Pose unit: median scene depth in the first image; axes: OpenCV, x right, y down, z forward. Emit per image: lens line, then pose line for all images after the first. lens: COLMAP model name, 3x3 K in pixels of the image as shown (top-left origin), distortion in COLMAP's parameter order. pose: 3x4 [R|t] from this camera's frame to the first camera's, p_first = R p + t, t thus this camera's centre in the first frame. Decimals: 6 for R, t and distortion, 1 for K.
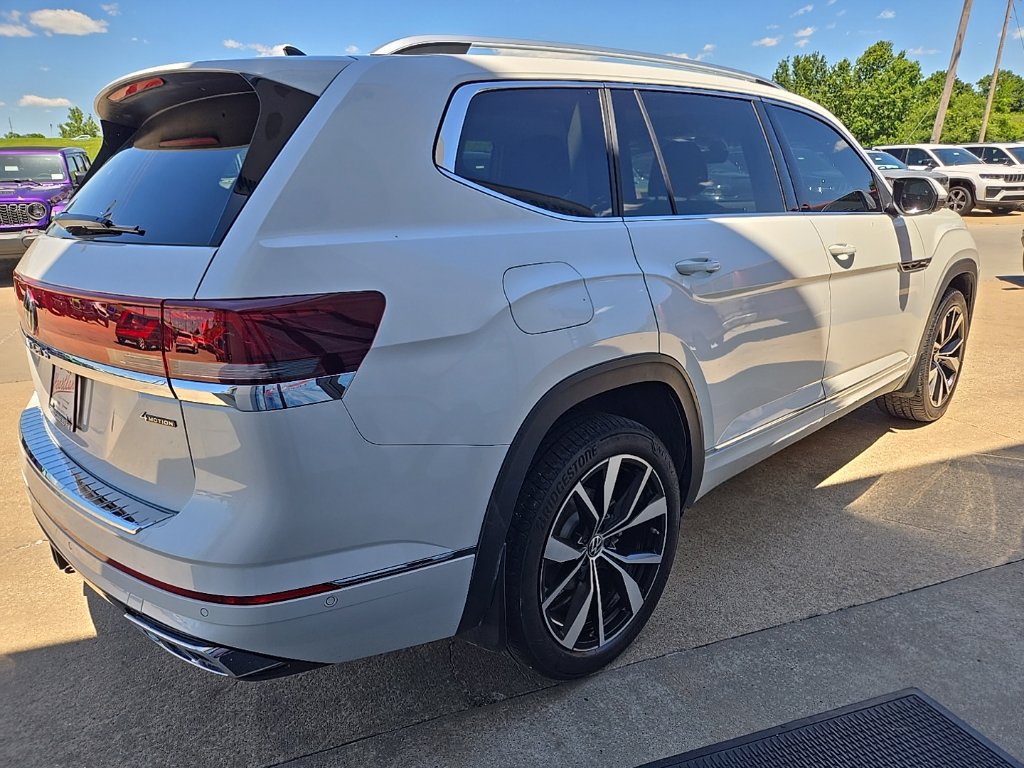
lens RADIAL K [[683.0, 0, 516.0], [0, 683.0, 382.1], [0, 0, 1]] dist [0.068558, -0.056655]
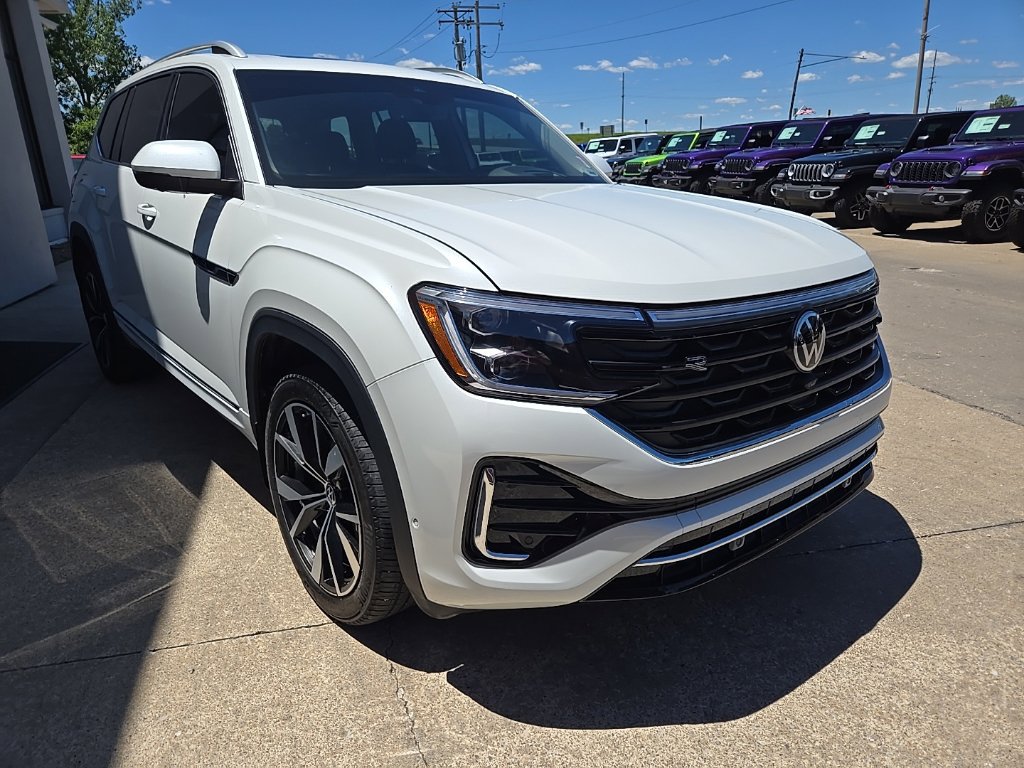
lens RADIAL K [[685.5, 0, 514.5], [0, 685.5, 383.1], [0, 0, 1]] dist [0.059850, -0.043200]
pose [[-0.061107, 0.333660, -0.940711, 2.128328], [-0.280283, 0.898815, 0.337006, -0.654819], [0.957971, 0.284258, 0.038595, 2.198283]]
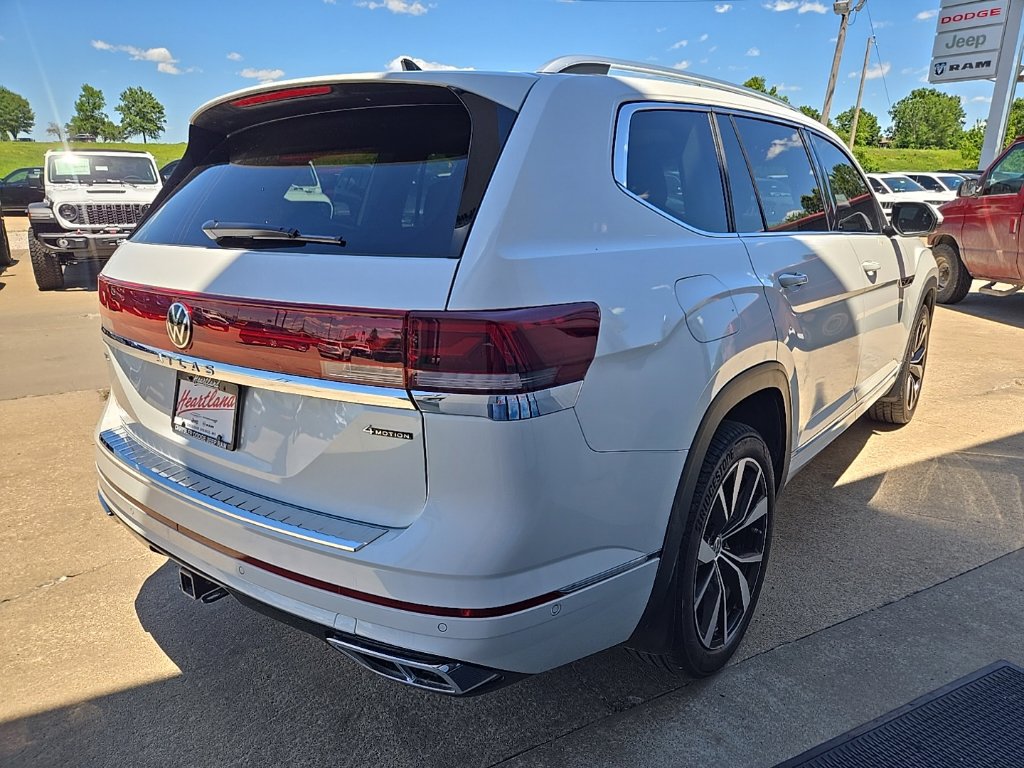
lens RADIAL K [[683.0, 0, 516.0], [0, 683.0, 382.1], [0, 0, 1]] dist [0.068558, -0.056655]
pose [[0.989178, -0.017032, 0.145729, -0.343056], [0.020413, 0.999555, -0.021731, 0.005267], [-0.145295, 0.024470, 0.989086, 0.005661]]
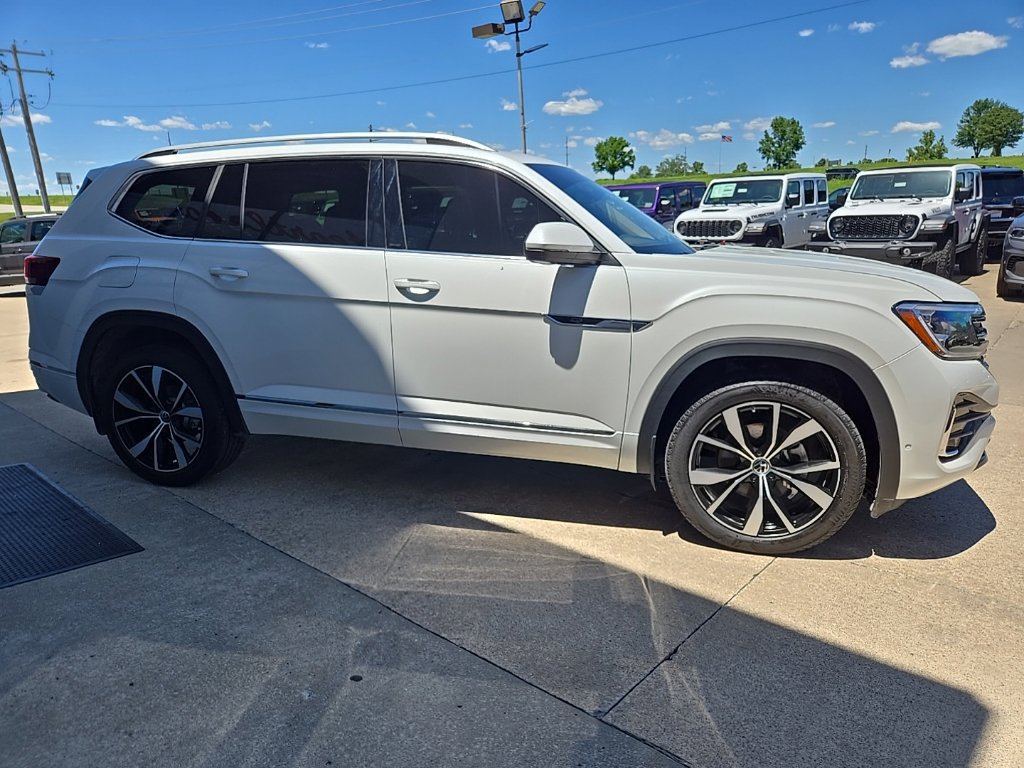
lens RADIAL K [[685.5, 0, 514.5], [0, 685.5, 383.1], [0, 0, 1]] dist [0.059850, -0.043200]
pose [[0.503744, 0.220852, -0.835144, 2.140245], [-0.244484, 0.963690, 0.107378, -0.275109], [0.828534, 0.150088, 0.539448, 0.777453]]
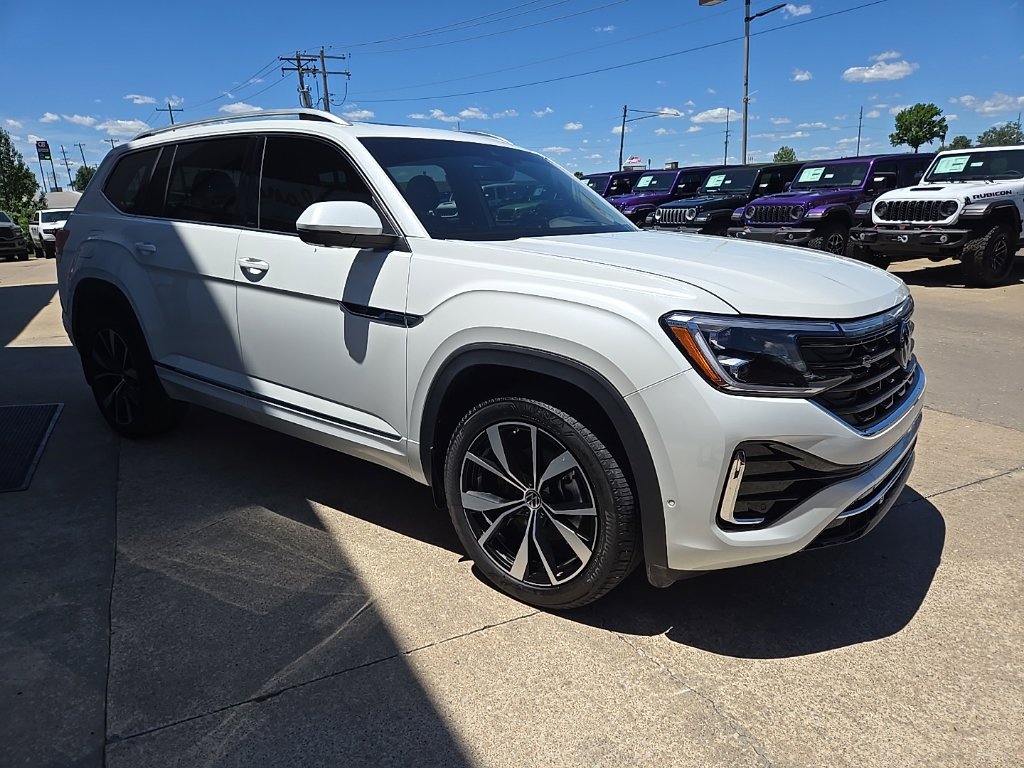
lens RADIAL K [[683.0, 0, 516.0], [0, 683.0, 382.1], [0, 0, 1]] dist [0.068558, -0.056655]
pose [[0.161293, 0.273754, -0.948179, 2.300617], [-0.273683, 0.935484, 0.223533, -0.528870], [0.948199, 0.223447, 0.225809, 1.675642]]
